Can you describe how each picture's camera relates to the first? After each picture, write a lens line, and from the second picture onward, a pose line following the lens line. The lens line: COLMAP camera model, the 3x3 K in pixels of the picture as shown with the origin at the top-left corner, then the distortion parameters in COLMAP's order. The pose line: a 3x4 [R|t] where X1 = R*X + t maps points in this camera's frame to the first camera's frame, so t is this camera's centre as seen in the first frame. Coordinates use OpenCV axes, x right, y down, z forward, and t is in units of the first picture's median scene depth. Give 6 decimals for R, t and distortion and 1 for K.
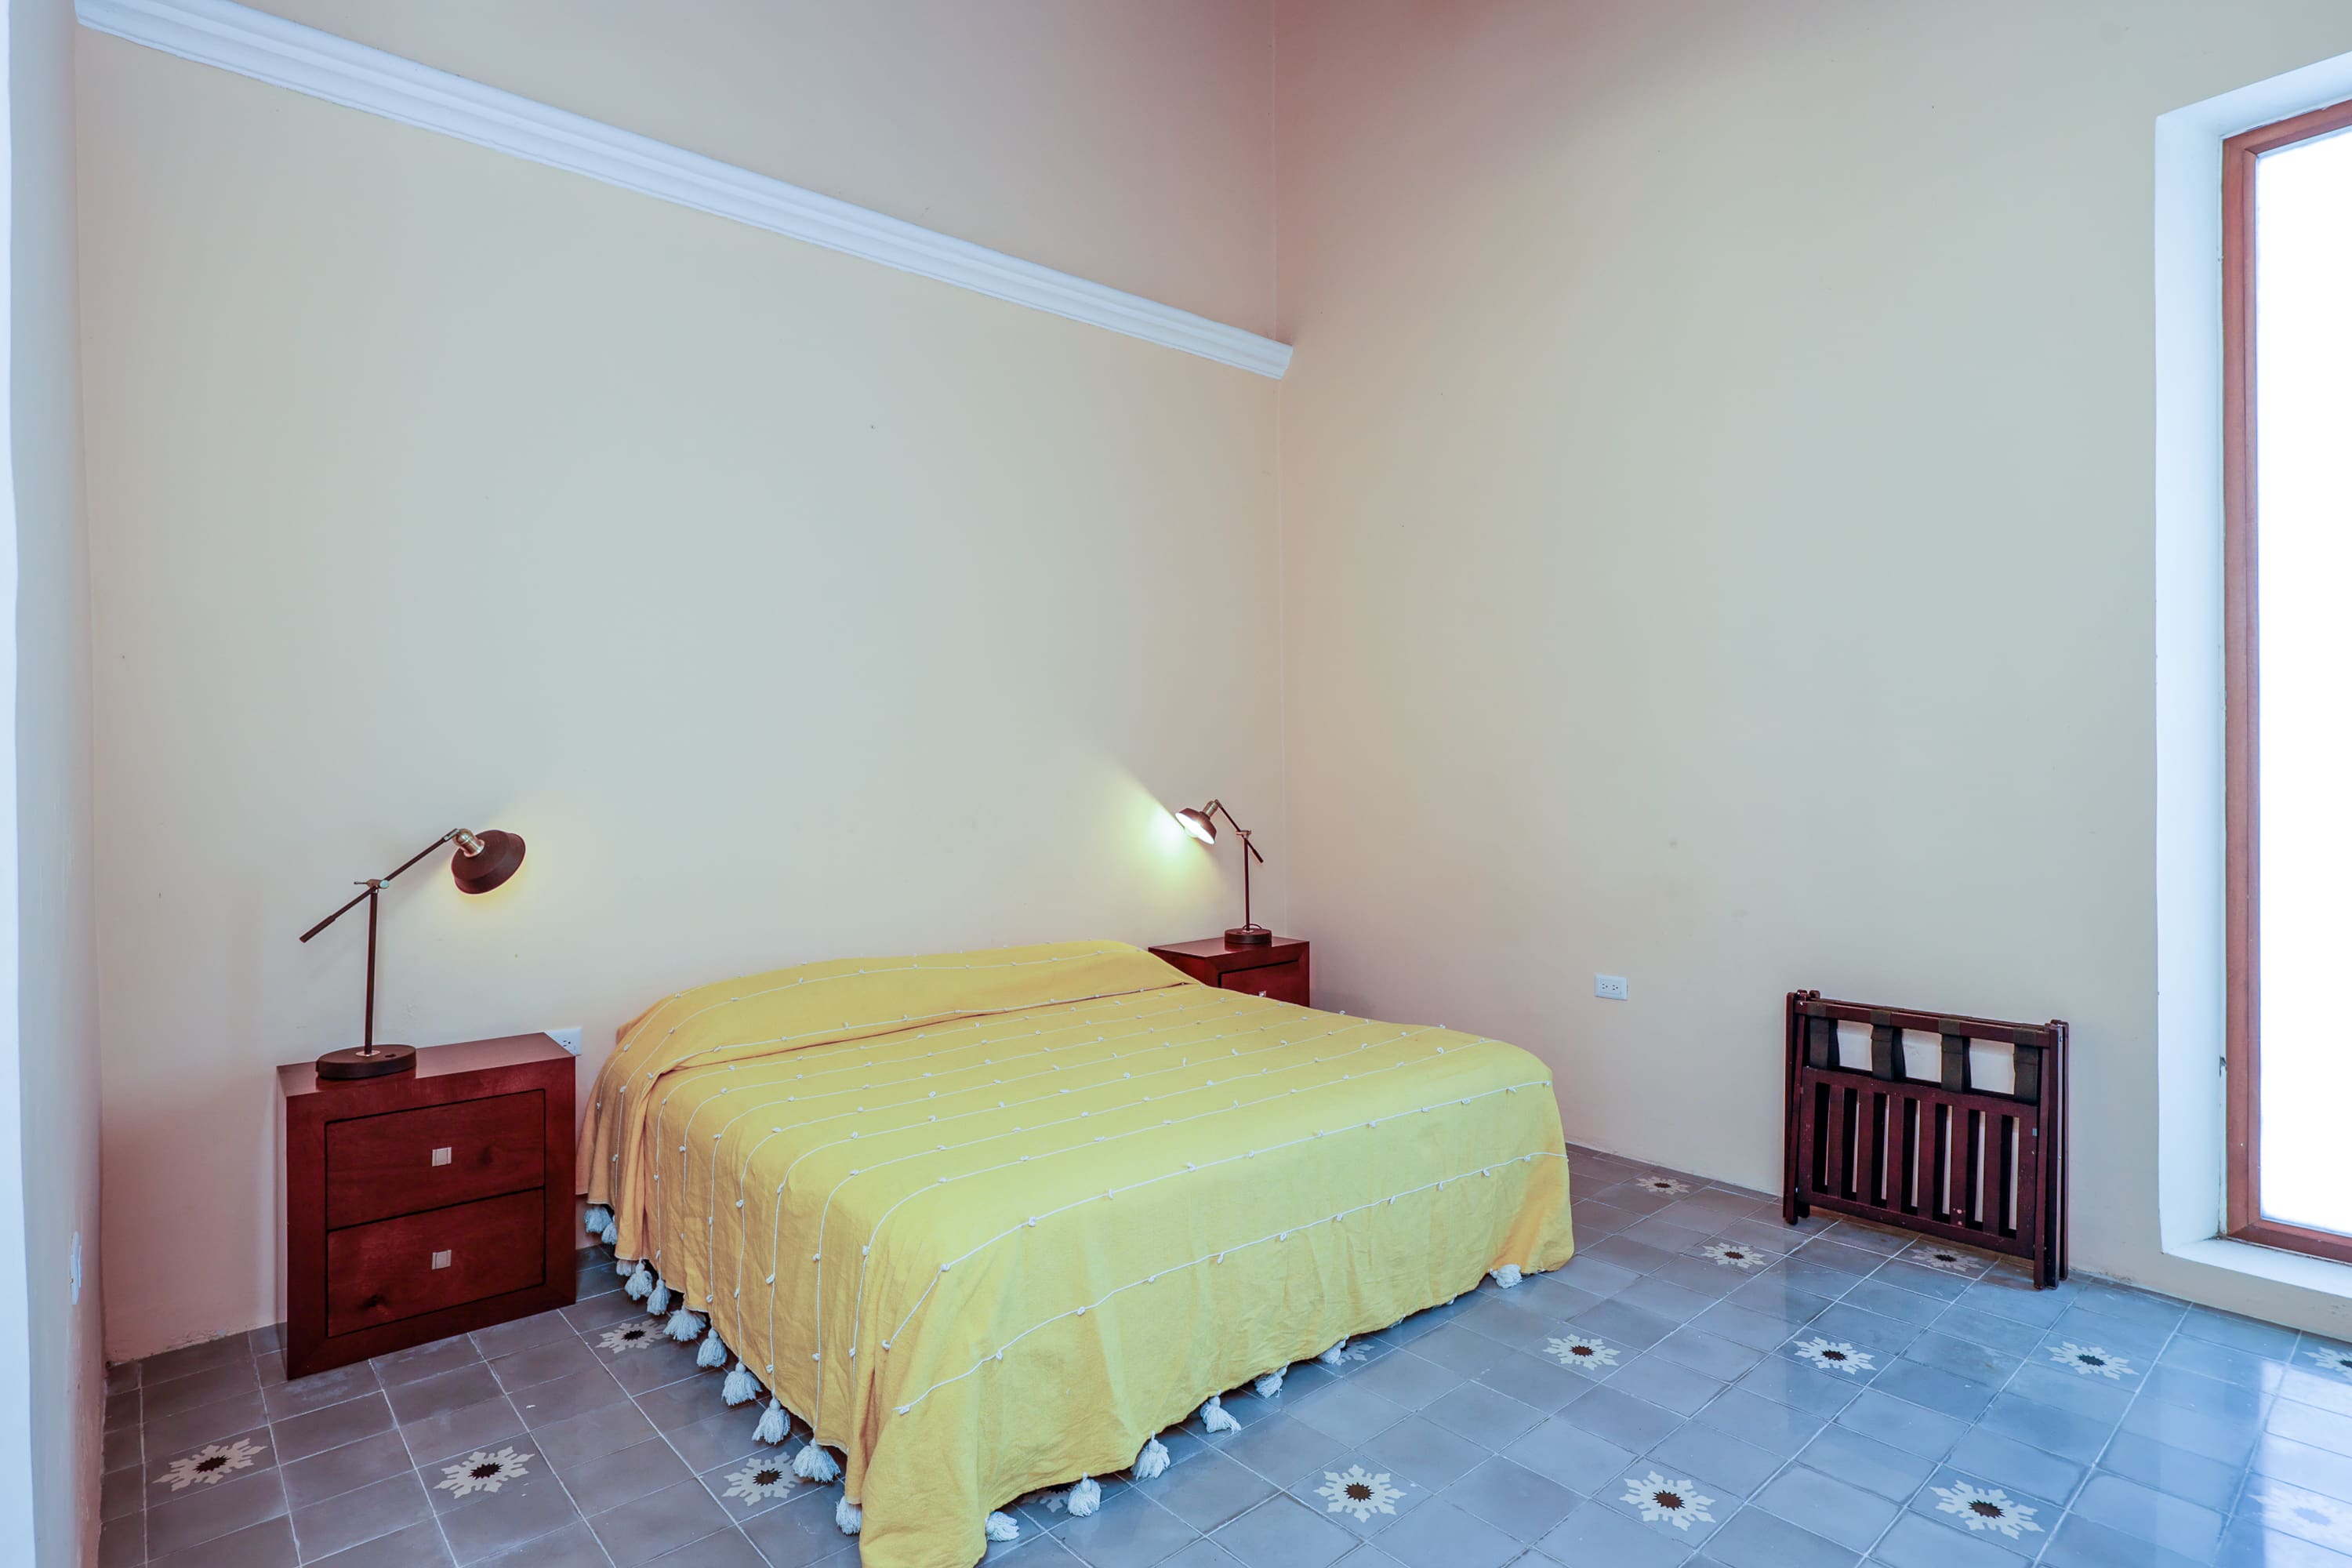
lens RADIAL K [[1189.3, 0, 1119.8], [0, 1189.3, 783.3], [0, 0, 1]] dist [-0.003099, 0.001179]
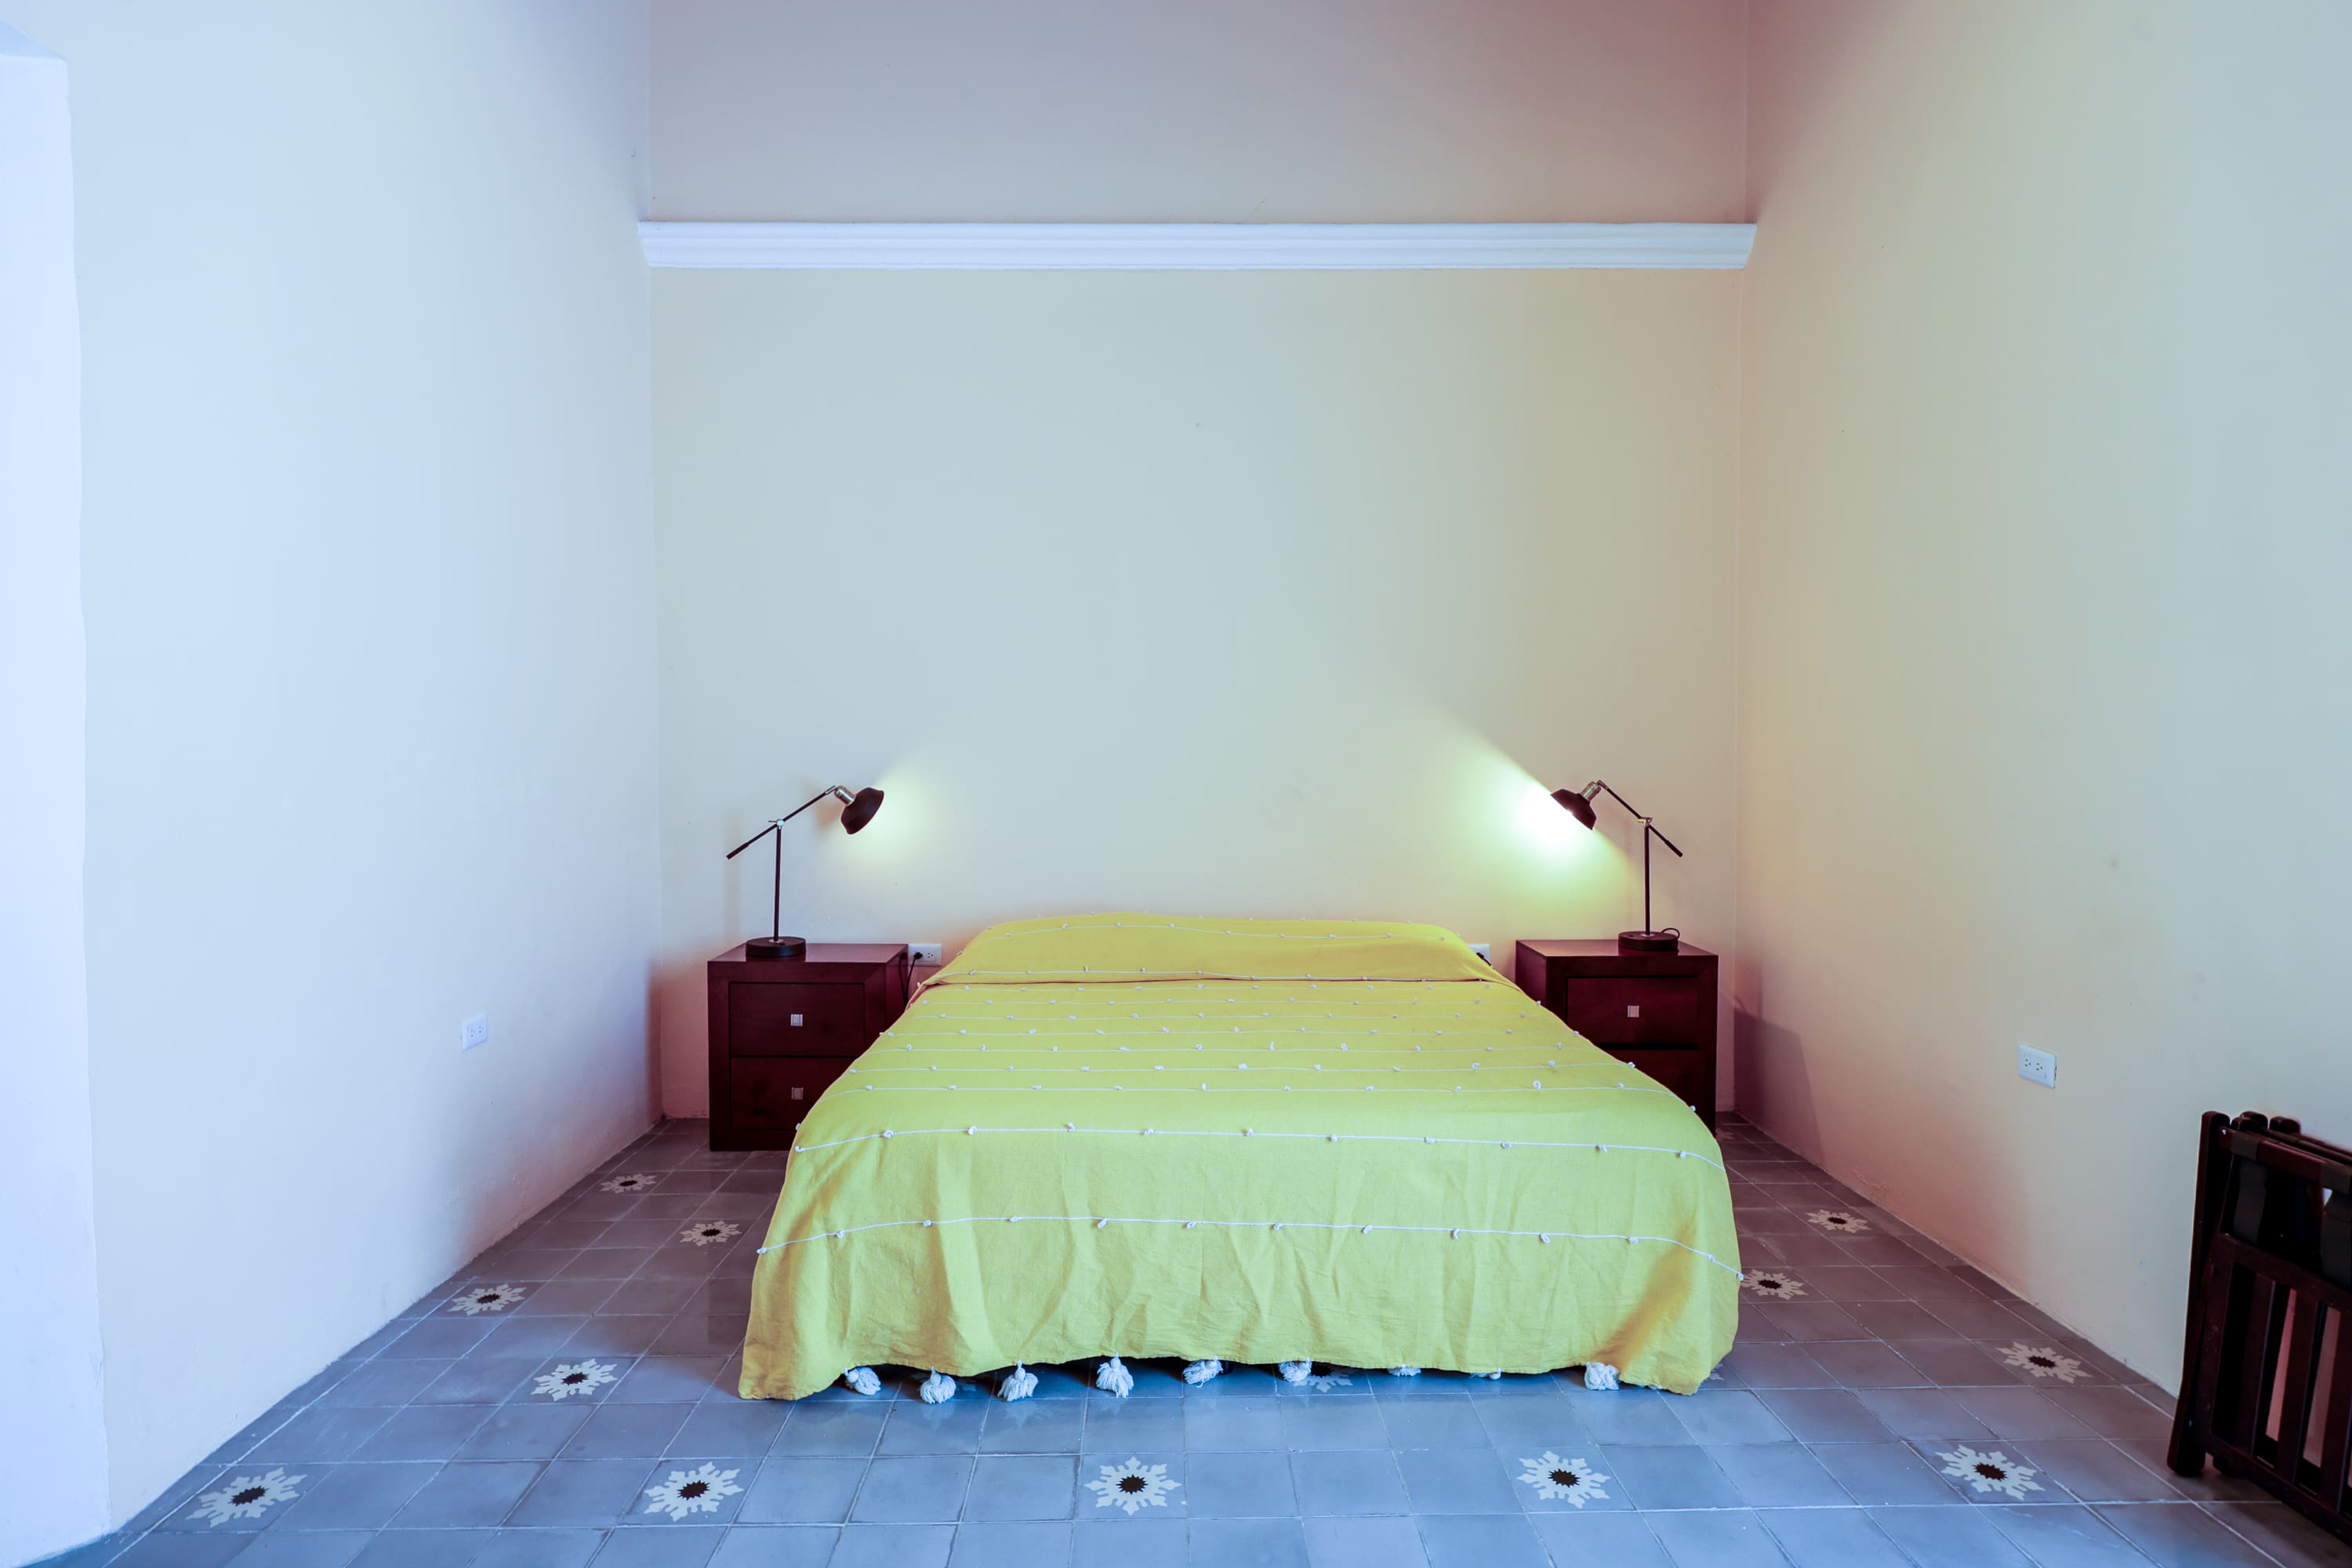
lens RADIAL K [[1189.3, 0, 1172.6], [0, 1189.3, 777.9], [0, 0, 1]] dist [-0.003099, 0.001179]
pose [[0.770437, 0.025738, -0.636996, 0.606791], [-0.011664, 0.999587, 0.026280, -0.010831], [0.637410, -0.012817, 0.770419, 0.195683]]
